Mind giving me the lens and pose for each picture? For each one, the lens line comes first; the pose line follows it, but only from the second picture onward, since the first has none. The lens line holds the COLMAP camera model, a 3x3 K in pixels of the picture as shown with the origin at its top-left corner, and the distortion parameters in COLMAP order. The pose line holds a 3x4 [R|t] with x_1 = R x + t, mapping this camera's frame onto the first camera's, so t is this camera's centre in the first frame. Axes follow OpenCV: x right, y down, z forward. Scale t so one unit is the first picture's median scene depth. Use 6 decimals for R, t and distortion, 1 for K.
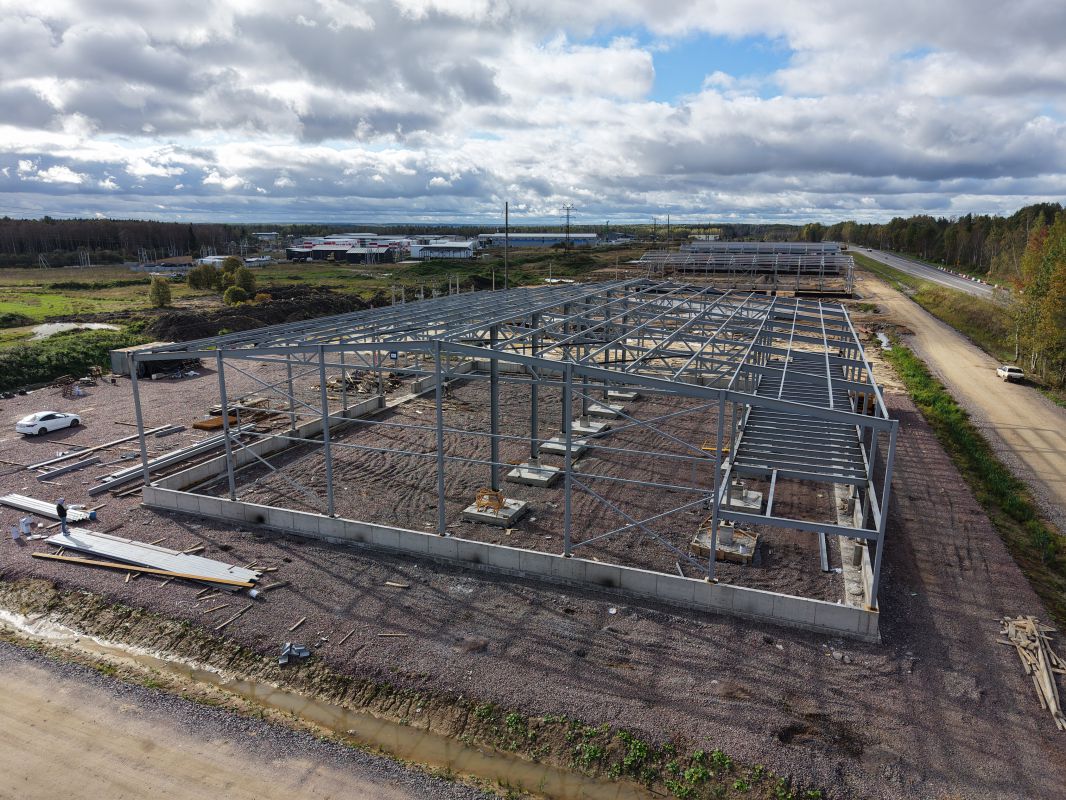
lens RADIAL K [[715.5, 0, 533.0], [0, 715.5, 400.0], [0, 0, 1]] dist [0.015057, -0.011209]
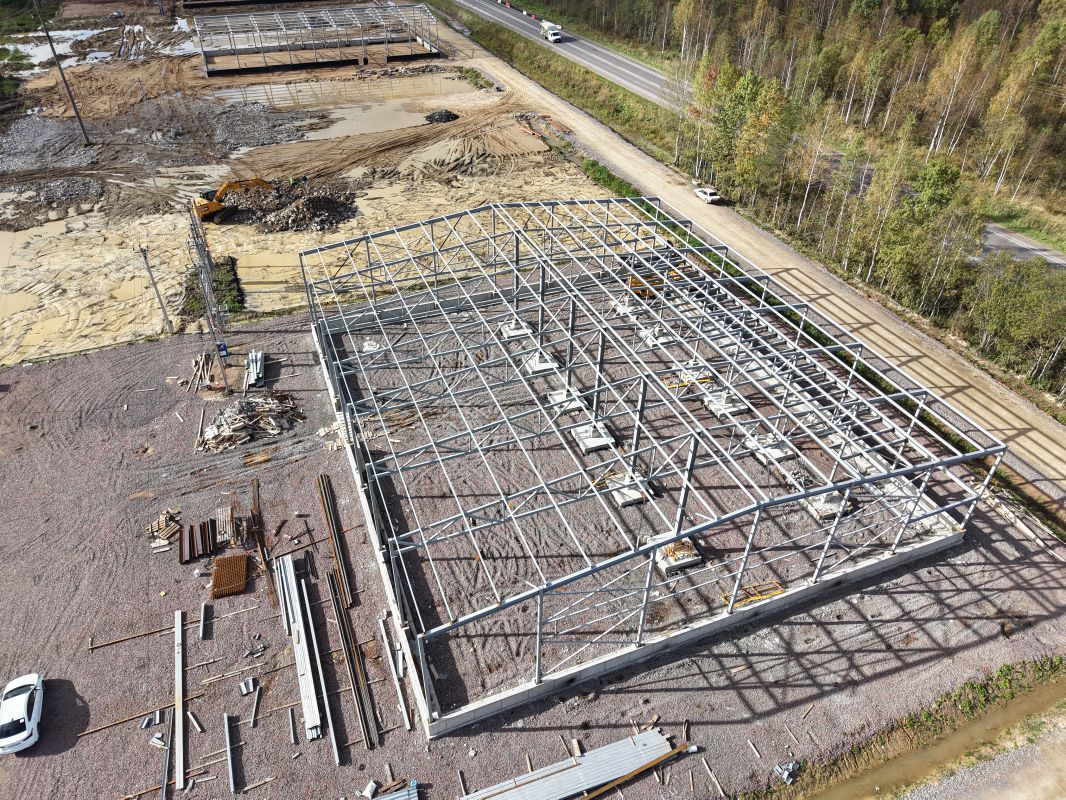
lens RADIAL K [[715.5, 0, 533.0], [0, 715.5, 400.0], [0, 0, 1]] dist [0.015057, -0.011209]
pose [[0.738625, -0.409252, 0.535673, -0.972637], [0.154474, 0.876240, 0.456443, -0.825899], [-0.656179, -0.254393, 0.710432, 0.449211]]
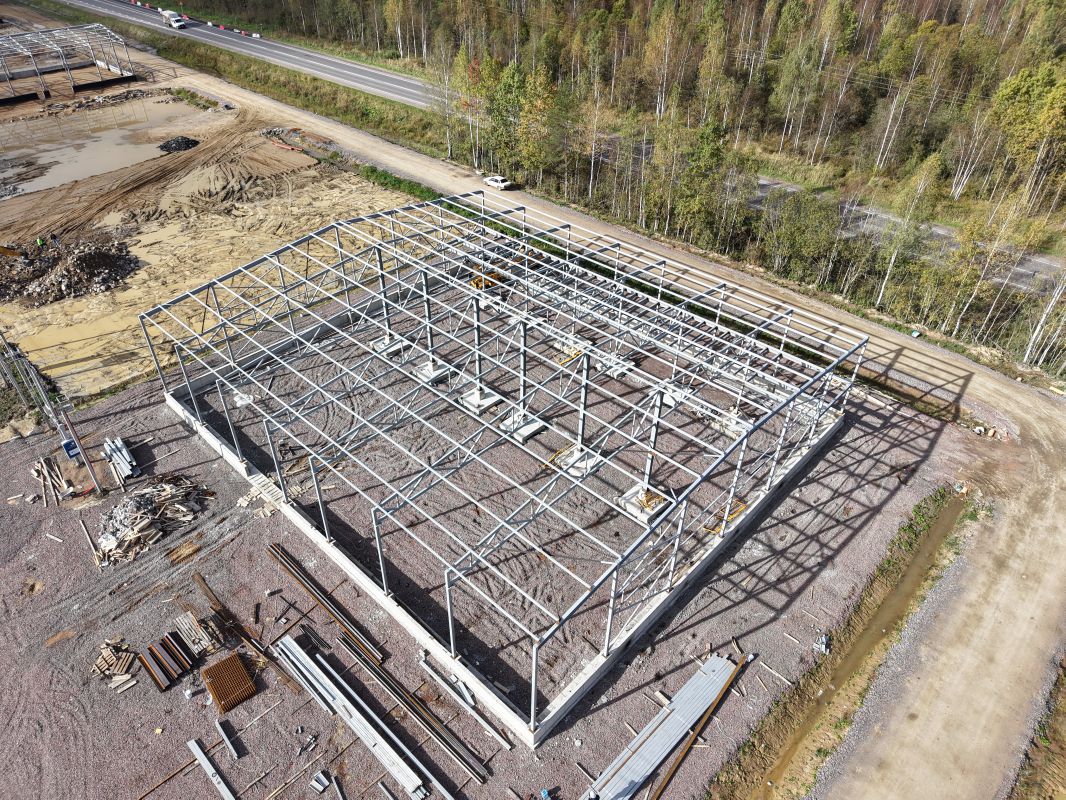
lens RADIAL K [[715.5, 0, 533.0], [0, 715.5, 400.0], [0, 0, 1]] dist [0.015057, -0.011209]
pose [[0.386005, -0.562523, 0.731142, -1.239254], [0.211287, 0.825411, 0.523502, -0.917074], [-0.897974, -0.047594, 0.437467, 0.774260]]
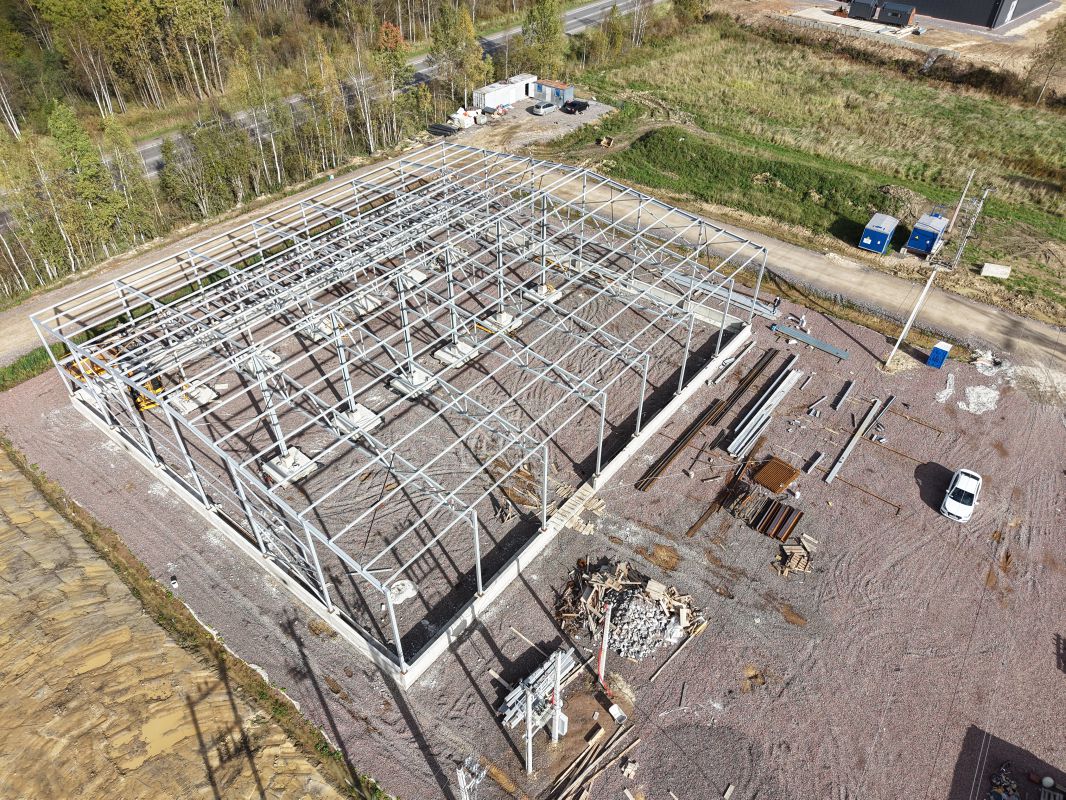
lens RADIAL K [[723.5, 0, 533.0], [0, 723.5, 400.0], [0, 0, 1]] dist [0.013426, -0.014813]
pose [[-0.953326, -0.202325, 0.224131, -0.600423], [0.062628, 0.593654, 0.802280, -1.388924], [-0.295378, 0.778871, -0.553274, 2.738436]]
